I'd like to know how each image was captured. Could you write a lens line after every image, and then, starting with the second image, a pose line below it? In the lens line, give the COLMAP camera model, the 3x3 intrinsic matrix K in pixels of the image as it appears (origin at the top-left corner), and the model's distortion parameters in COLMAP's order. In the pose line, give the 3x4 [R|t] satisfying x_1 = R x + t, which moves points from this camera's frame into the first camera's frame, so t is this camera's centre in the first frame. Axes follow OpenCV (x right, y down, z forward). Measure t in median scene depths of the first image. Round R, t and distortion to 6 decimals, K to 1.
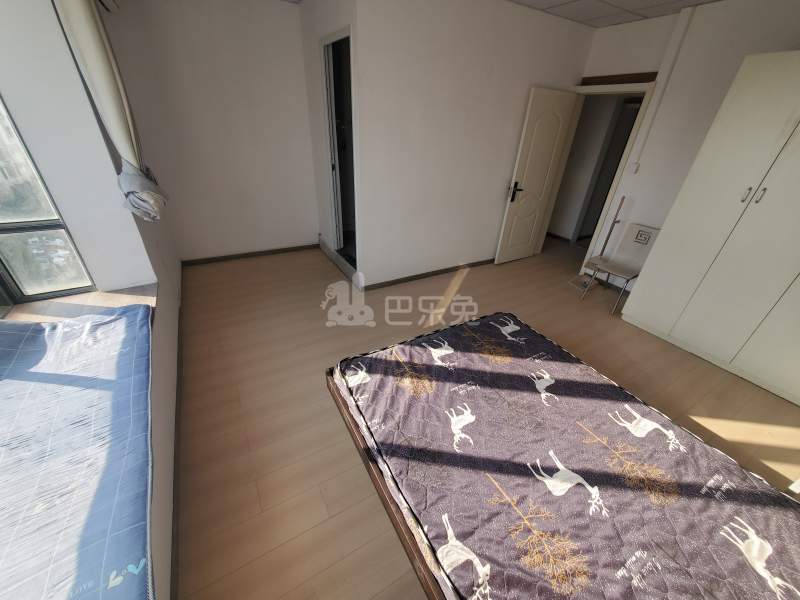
lens RADIAL K [[314.5, 0, 403.6], [0, 314.5, 303.4], [0, 0, 1]] dist [0.002924, -0.001840]
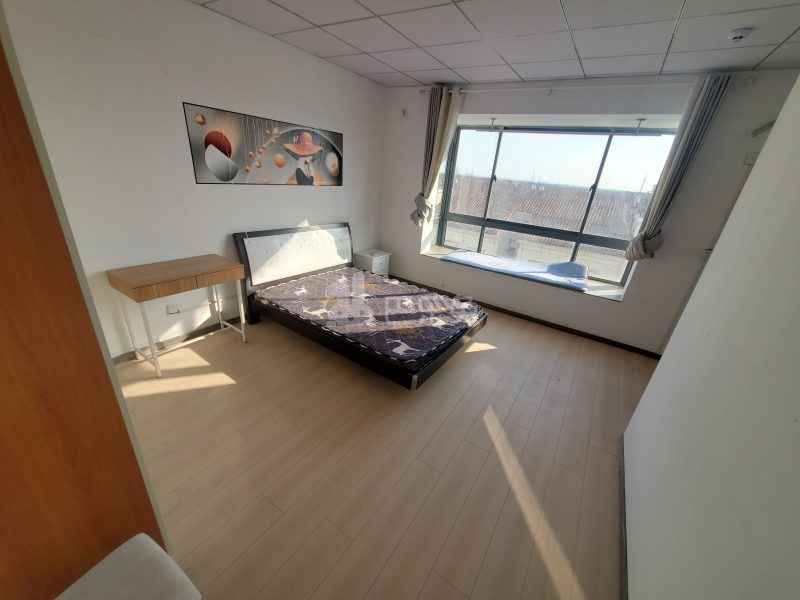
lens RADIAL K [[314.5, 0, 400.2], [0, 314.5, 310.1], [0, 0, 1]] dist [0.002924, -0.001840]
pose [[-0.889959, 0.064830, -0.451409, 1.020040], [-0.334196, 0.580799, 0.742284, -0.977290], [0.310300, 0.811461, -0.495222, 1.790765]]
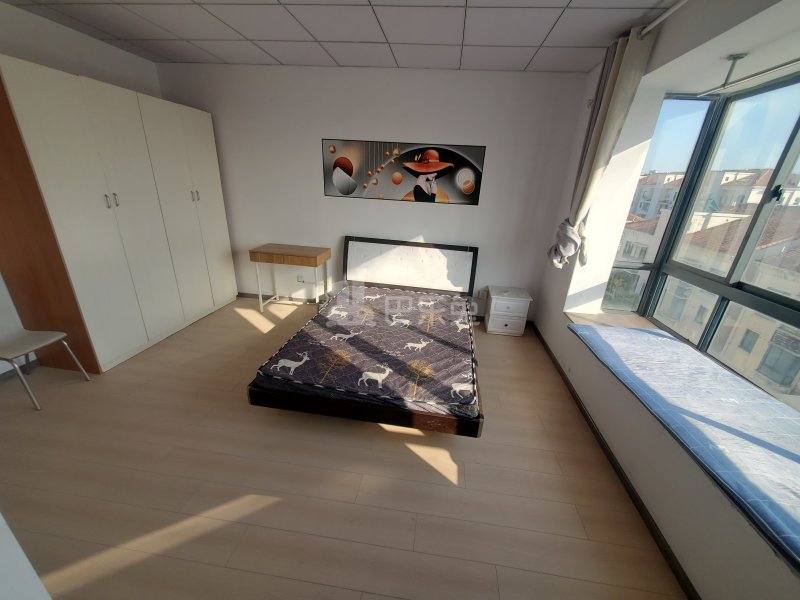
lens RADIAL K [[314.5, 0, 407.4], [0, 314.5, 305.7], [0, 0, 1]] dist [0.002924, -0.001840]
pose [[-0.789475, -0.310771, 0.529293, -0.487942], [0.229748, 0.650030, 0.724345, -0.800627], [-0.569162, 0.693457, -0.441783, 1.385230]]
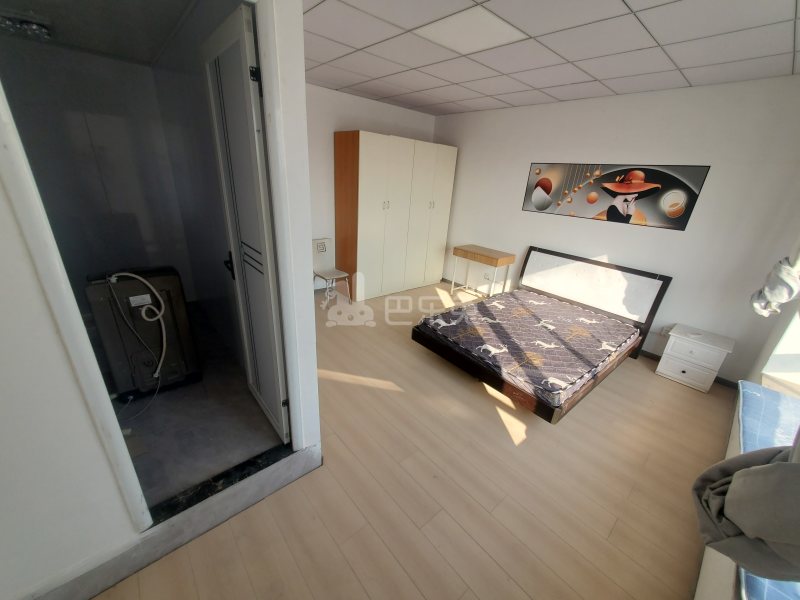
lens RADIAL K [[314.5, 0, 404.1], [0, 314.5, 307.7], [0, 0, 1]] dist [0.002924, -0.001840]
pose [[-0.183294, -0.434489, 0.881829, -1.014048], [0.436627, 0.767711, 0.469017, -0.854596], [-0.880772, 0.470999, 0.048993, 1.322843]]
